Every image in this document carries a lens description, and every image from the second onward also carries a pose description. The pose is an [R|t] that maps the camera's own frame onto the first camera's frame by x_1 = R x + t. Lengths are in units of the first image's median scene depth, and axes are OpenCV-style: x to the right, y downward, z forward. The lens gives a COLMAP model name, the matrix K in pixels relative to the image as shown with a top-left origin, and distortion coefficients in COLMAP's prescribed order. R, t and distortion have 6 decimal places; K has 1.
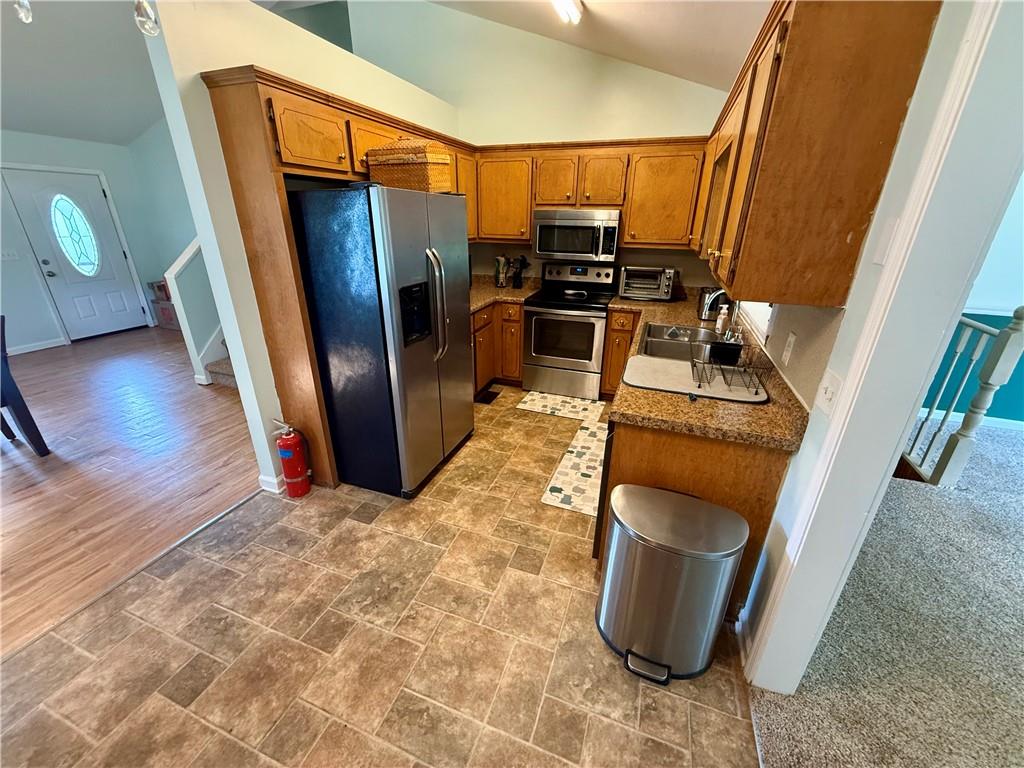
lens RADIAL K [[408.6, 0, 510.2], [0, 408.6, 384.0], [0, 0, 1]] dist [-0.000996, 0.000792]
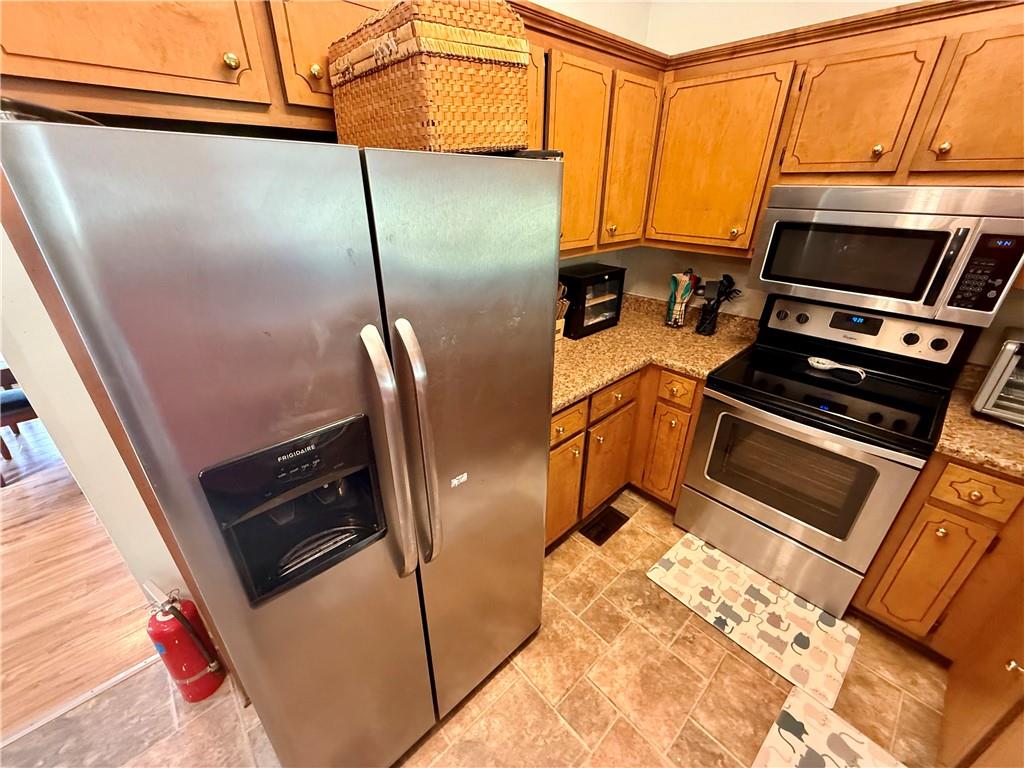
lens RADIAL K [[408.6, 0, 509.7], [0, 408.6, 384.1], [0, 0, 1]] dist [-0.000996, 0.000792]
pose [[0.890269, 0.192533, -0.412737, 0.030233], [-0.167047, 0.981130, 0.097358, -0.225038], [0.423693, -0.017728, 0.905632, 0.502643]]
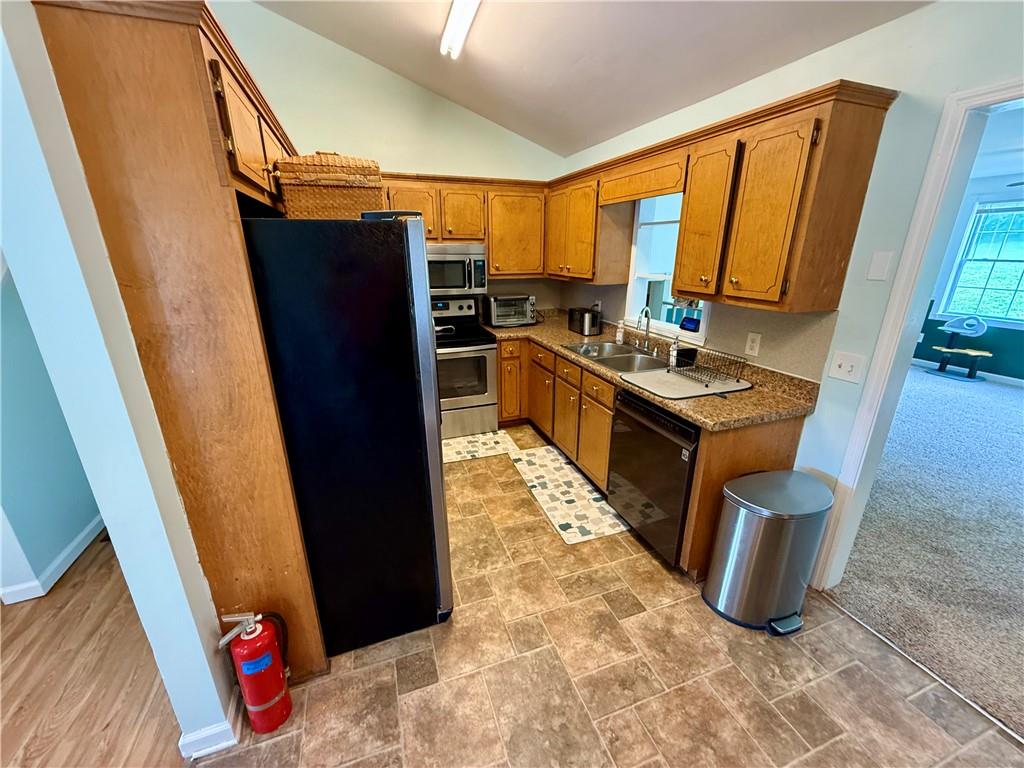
lens RADIAL K [[408.6, 0, 509.8], [0, 408.6, 384.0], [0, 0, 1]] dist [-0.000996, 0.000792]
pose [[0.765852, -0.214732, 0.606103, -0.388245], [0.254137, 0.966930, 0.021448, -0.094383], [-0.590665, 0.137608, 0.795097, 0.201239]]
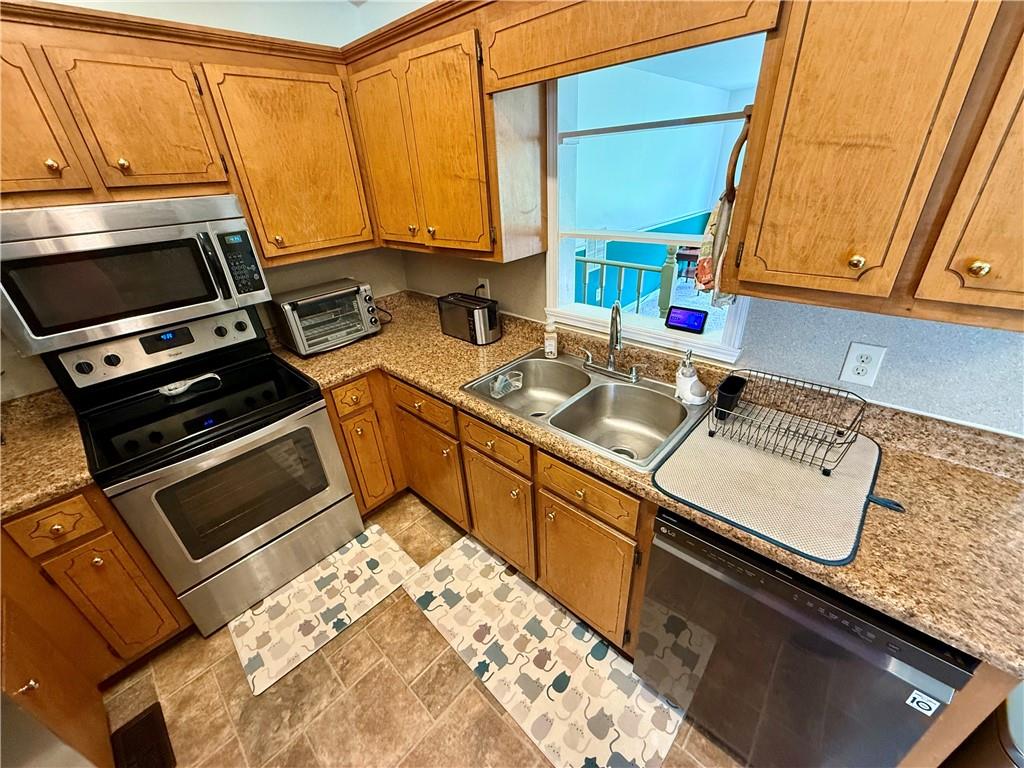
lens RADIAL K [[408.6, 0, 508.9], [0, 408.6, 383.8], [0, 0, 1]] dist [-0.000996, 0.000792]
pose [[0.388265, -0.459151, 0.799019, -0.078677], [0.405617, 0.863683, 0.299209, -0.258552], [-0.827481, 0.207923, 0.521577, 0.559978]]
